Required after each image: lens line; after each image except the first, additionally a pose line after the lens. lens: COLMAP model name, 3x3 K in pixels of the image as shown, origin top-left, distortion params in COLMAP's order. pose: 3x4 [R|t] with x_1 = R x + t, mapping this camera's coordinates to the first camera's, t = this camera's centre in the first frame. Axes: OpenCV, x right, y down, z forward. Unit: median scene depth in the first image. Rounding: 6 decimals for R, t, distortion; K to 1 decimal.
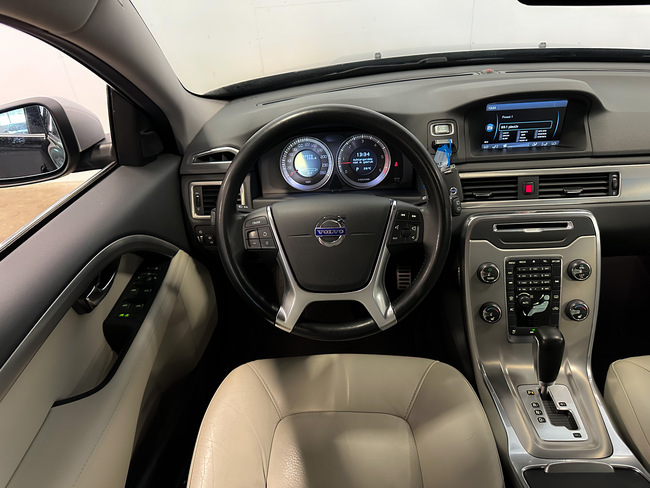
lens RADIAL K [[452.0, 0, 325.0], [0, 452.0, 244.0], [0, 0, 1]] dist [0.091239, -0.137446]
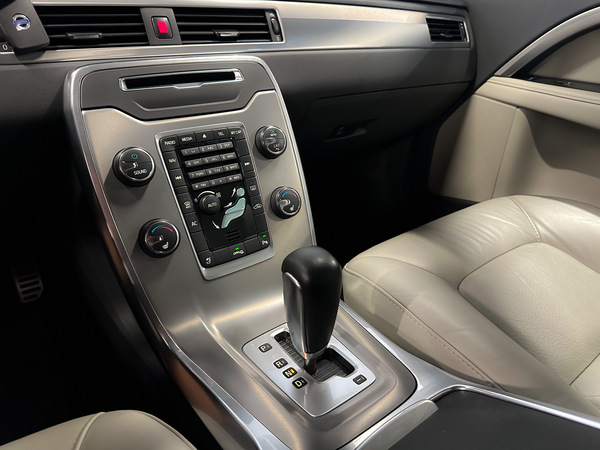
lens RADIAL K [[432.2, 0, 316.0], [0, 432.2, 213.9], [0, 0, 1]] dist [0.085603, -0.156039]
pose [[0.744790, -0.204440, 0.635210, 0.182429], [0.298369, 0.953483, -0.042965, 0.199715], [-0.596879, 0.221527, 0.771143, 0.495288]]
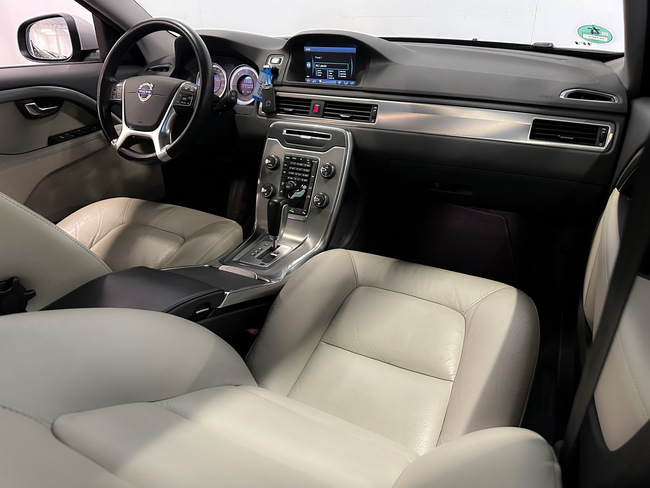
lens RADIAL K [[452.0, 0, 325.0], [0, 452.0, 244.0], [0, 0, 1]] dist [0.091239, -0.137446]
pose [[0.909453, 0.241636, -0.338389, 1.033293], [-0.263146, 0.964579, -0.018448, 0.287735], [0.321946, 0.105824, 0.940825, -0.229172]]
